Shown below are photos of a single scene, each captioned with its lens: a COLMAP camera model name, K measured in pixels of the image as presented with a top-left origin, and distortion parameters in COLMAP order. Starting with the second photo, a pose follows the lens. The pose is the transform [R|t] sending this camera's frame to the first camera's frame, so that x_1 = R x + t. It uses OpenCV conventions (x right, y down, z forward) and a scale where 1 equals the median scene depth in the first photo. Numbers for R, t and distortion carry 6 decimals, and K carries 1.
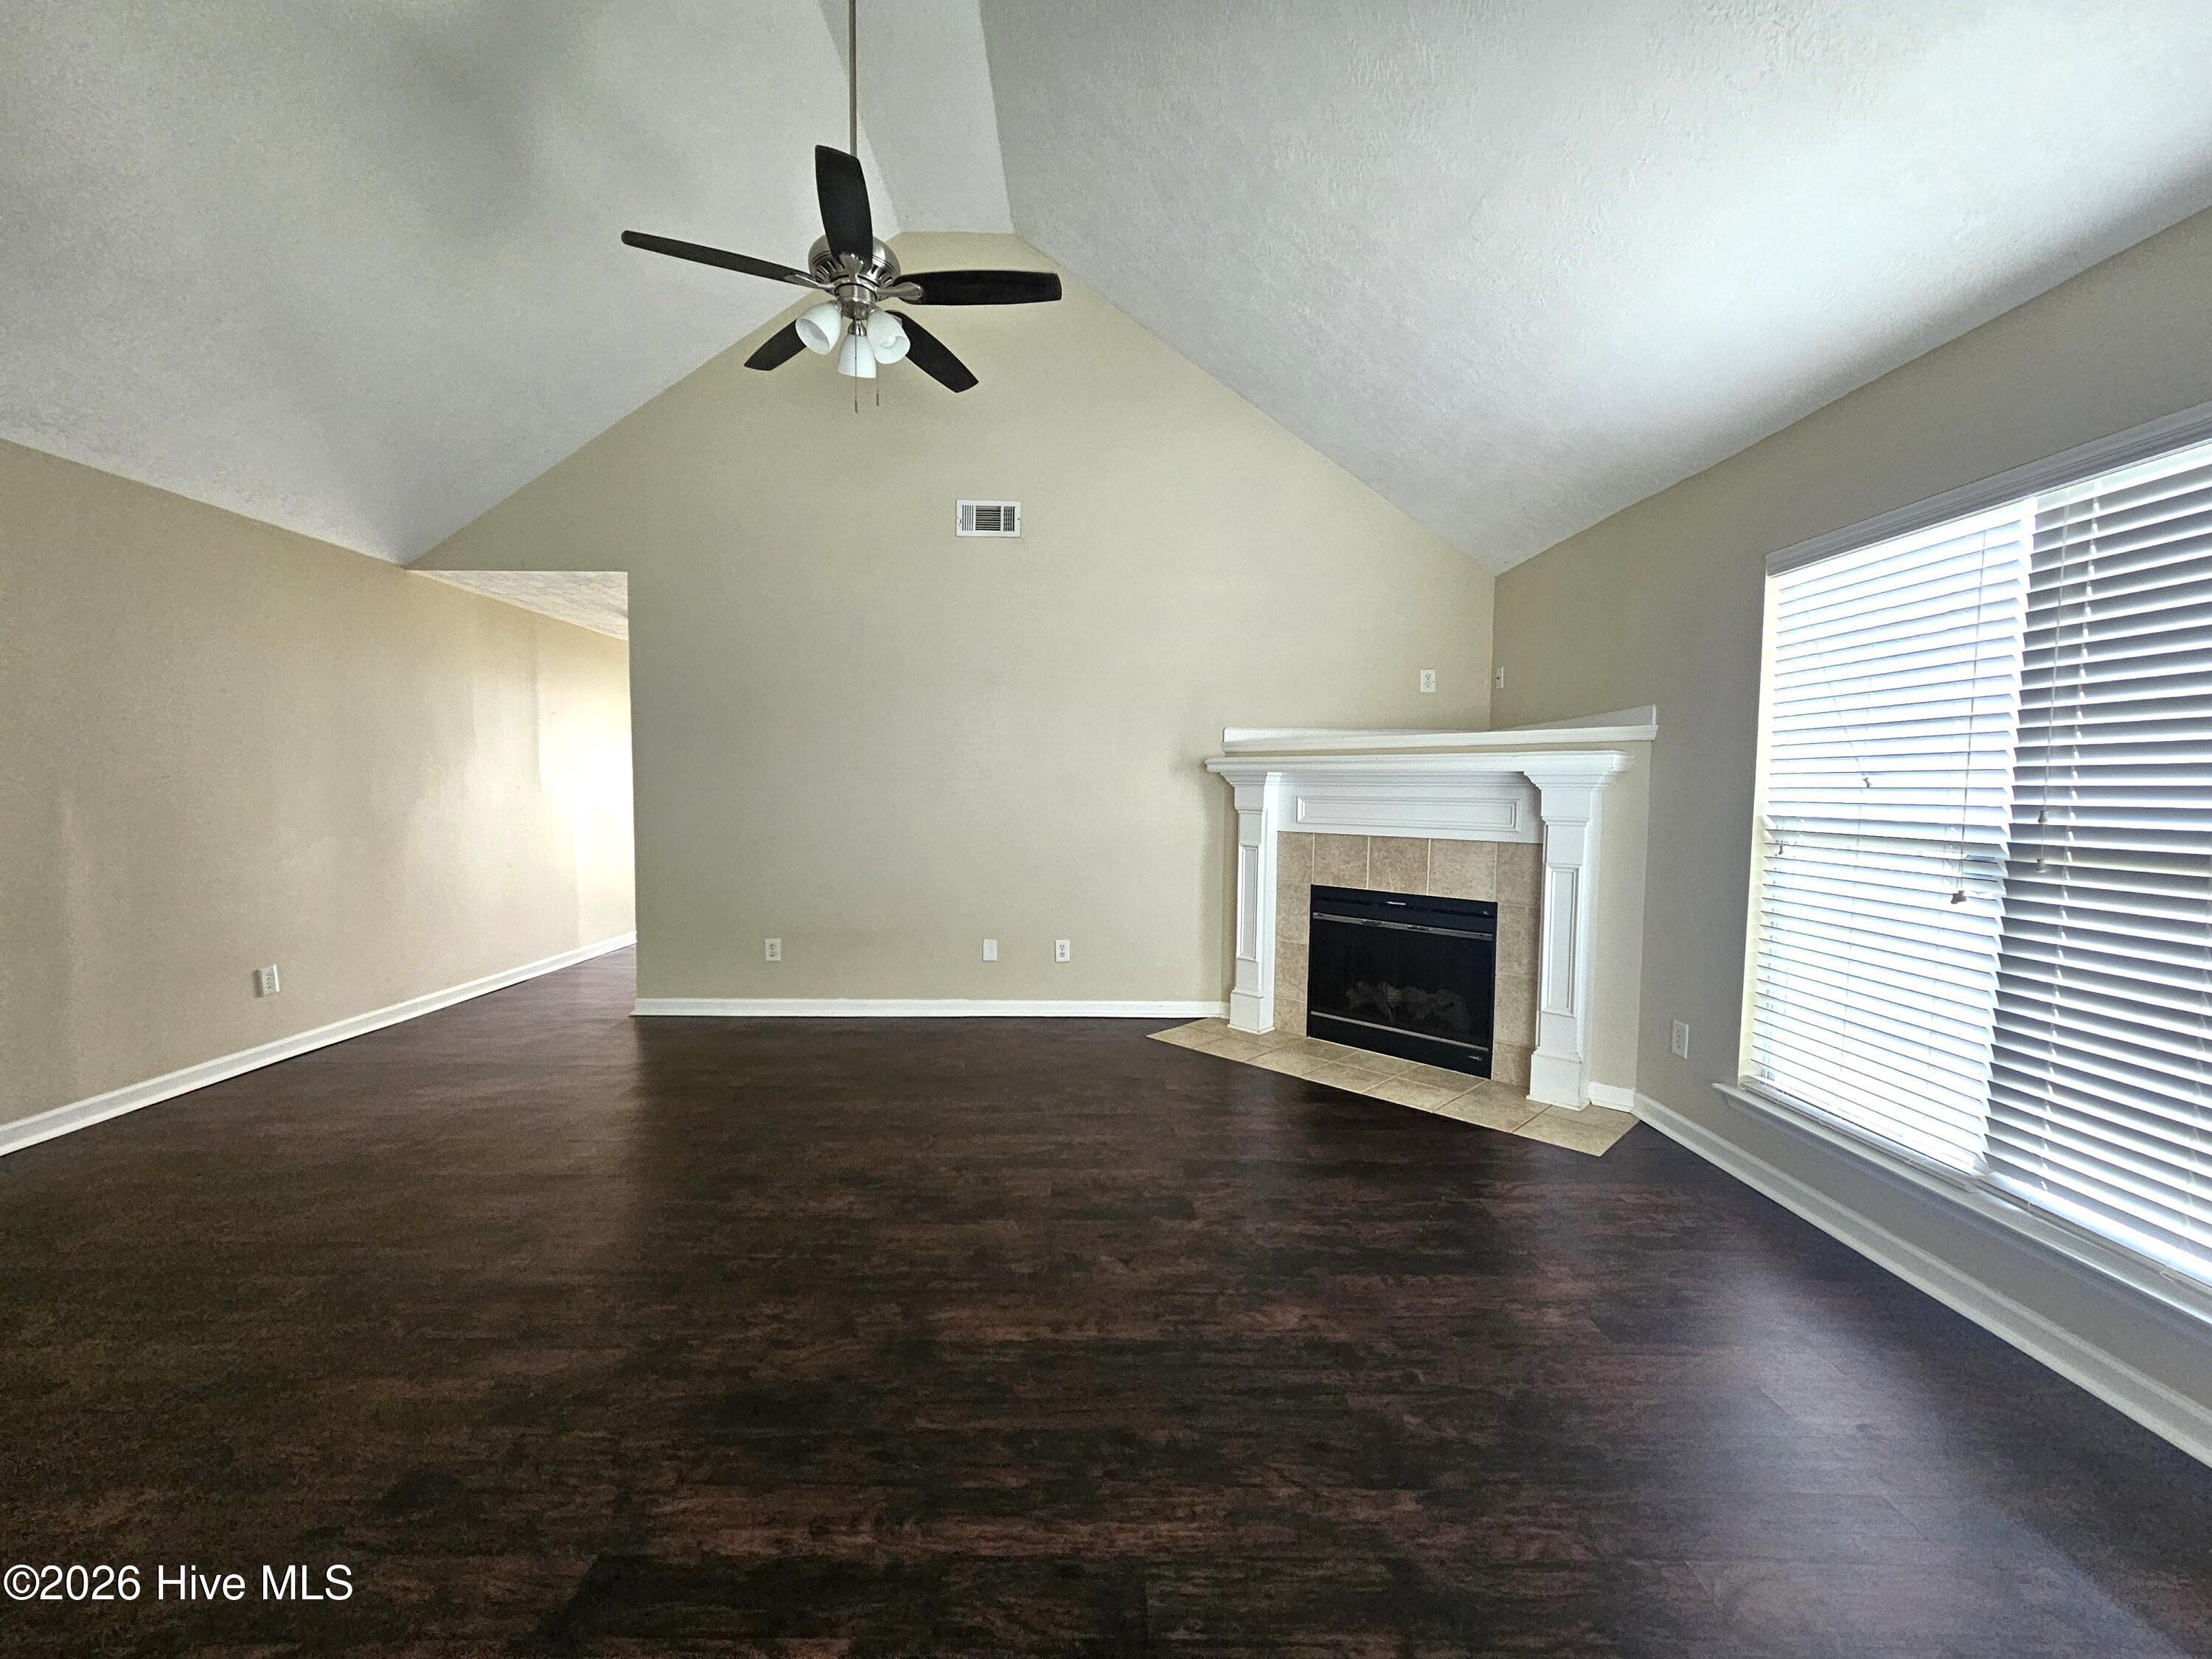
lens RADIAL K [[892.3, 0, 1106.0], [0, 892.3, 829.5], [0, 0, 1]] dist [0.000454, 0.000051]
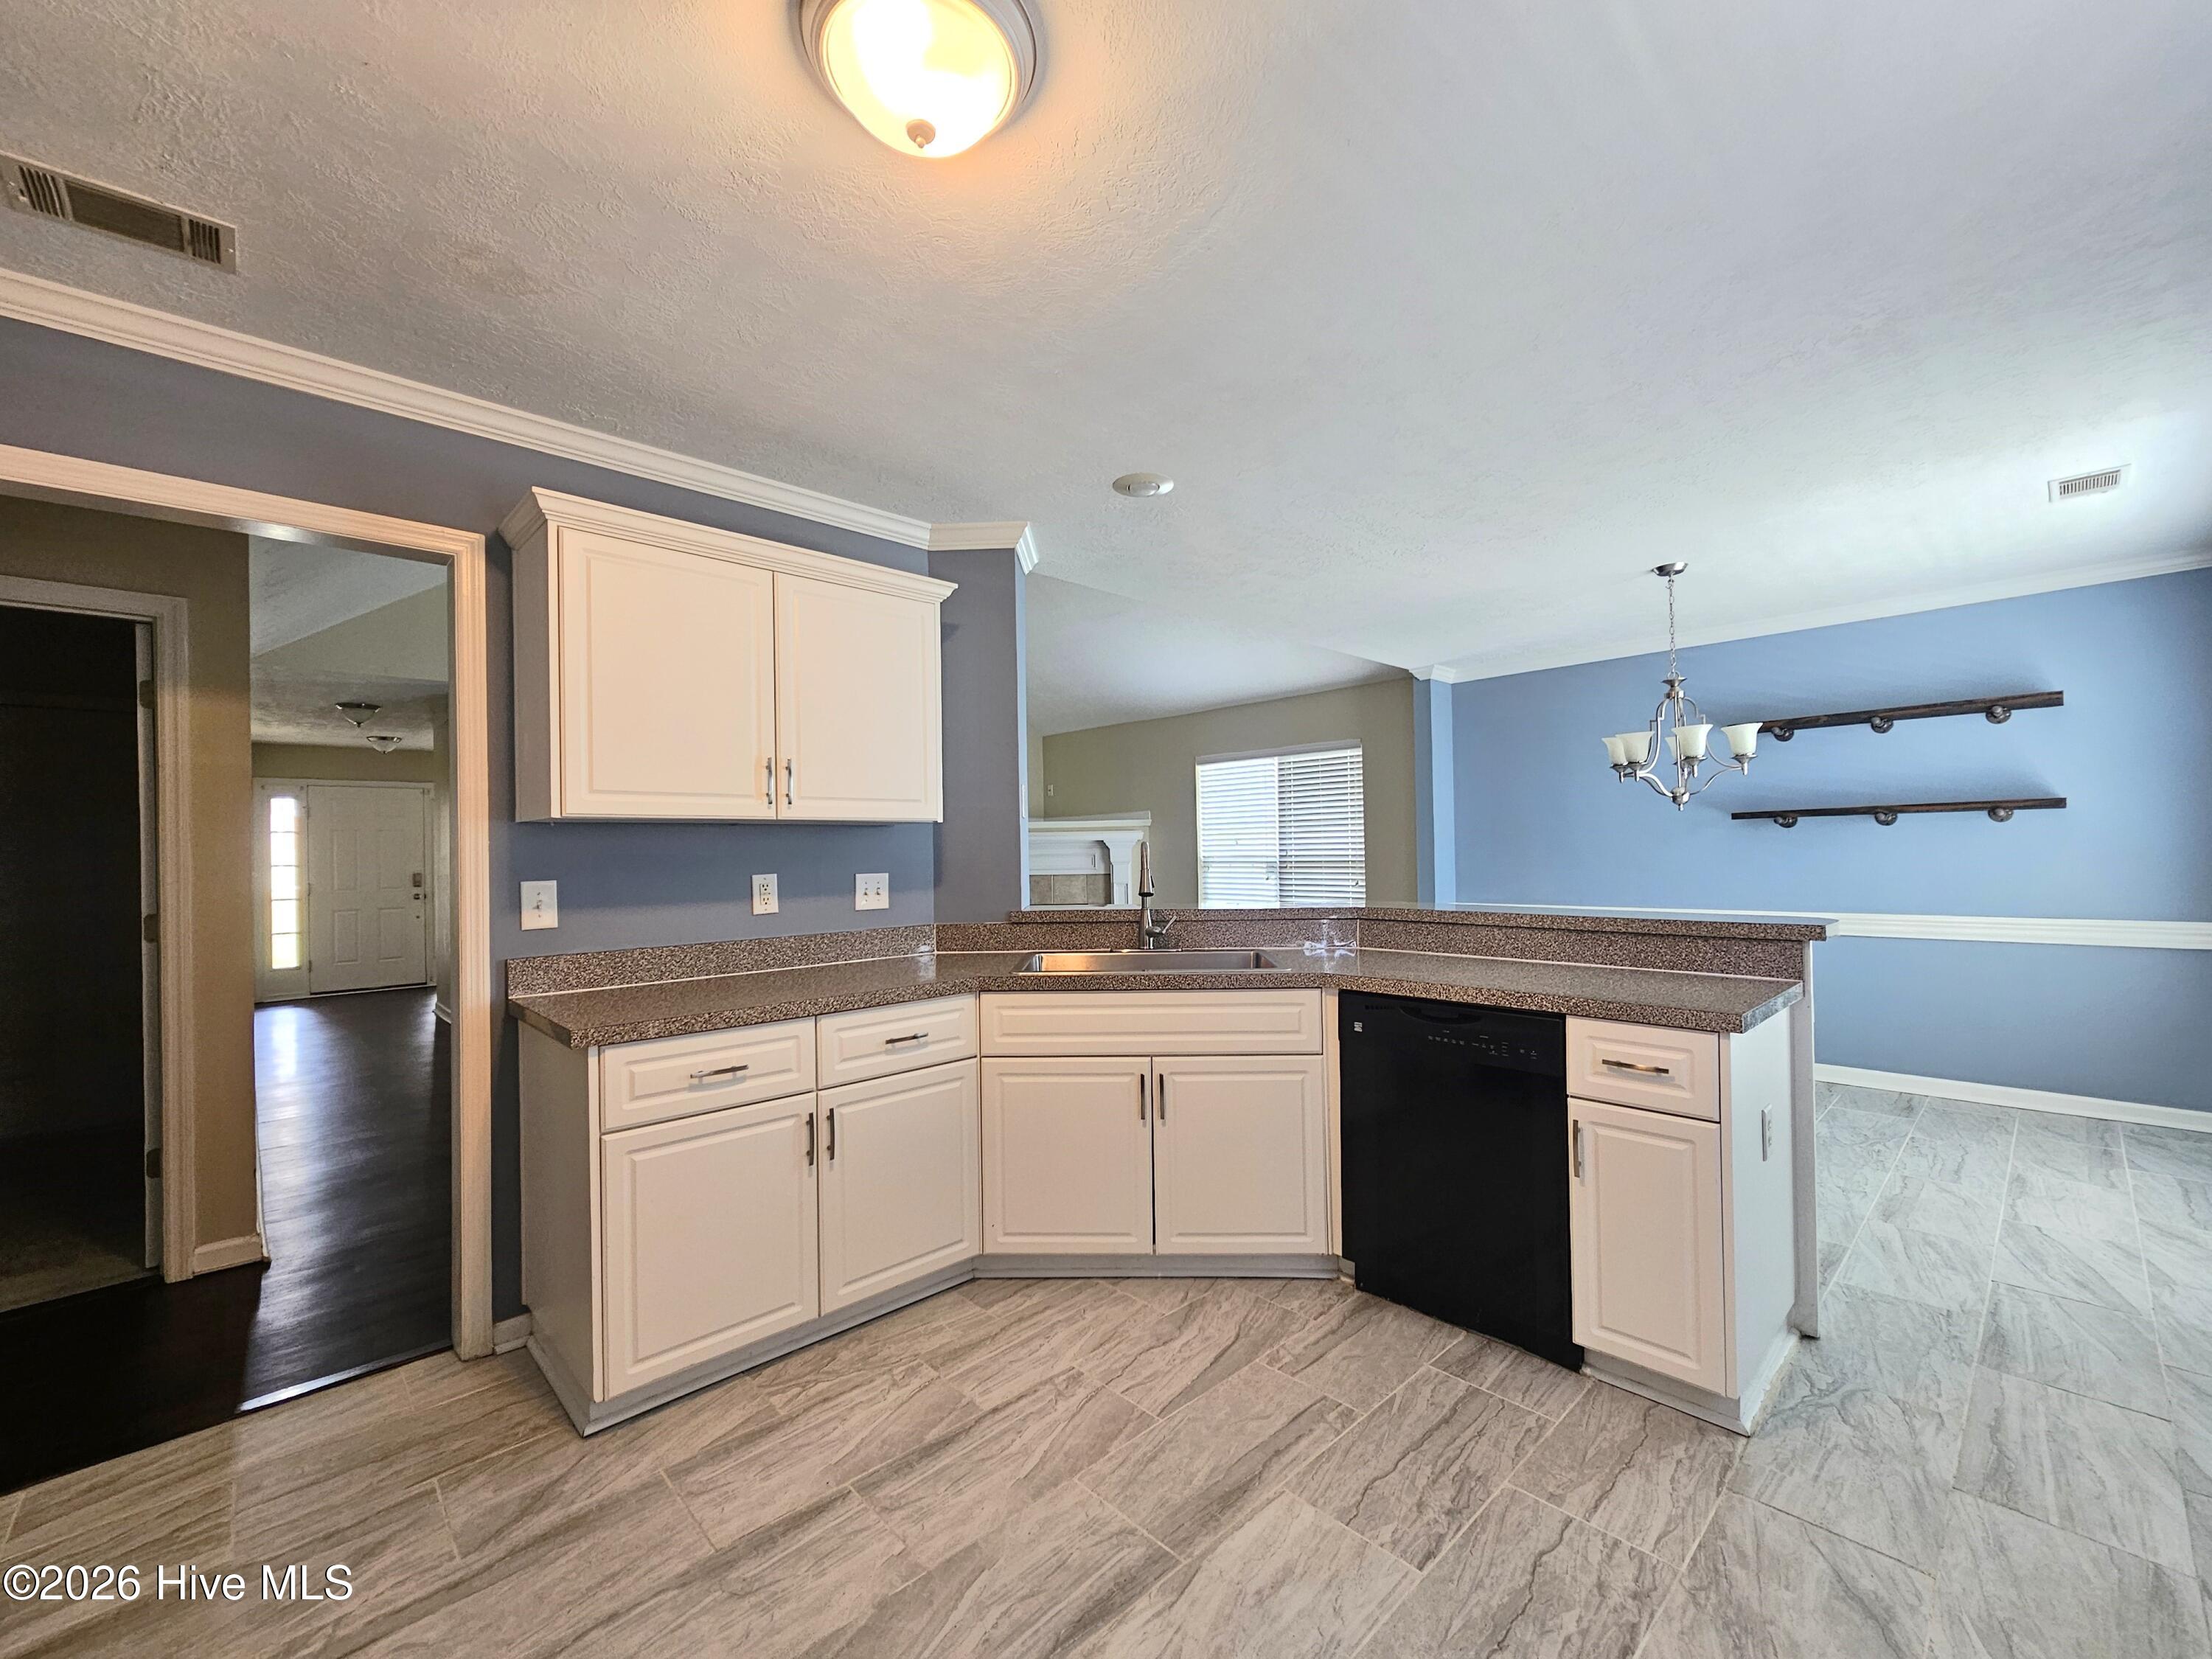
lens RADIAL K [[892.3, 0, 1106.0], [0, 892.3, 829.5], [0, 0, 1]] dist [0.000454, 0.000051]
pose [[0.734400, -0.001646, 0.678715, -1.017902], [0.053236, 0.997056, -0.055185, 0.029141], [-0.676626, 0.076659, 0.732325, -0.594512]]
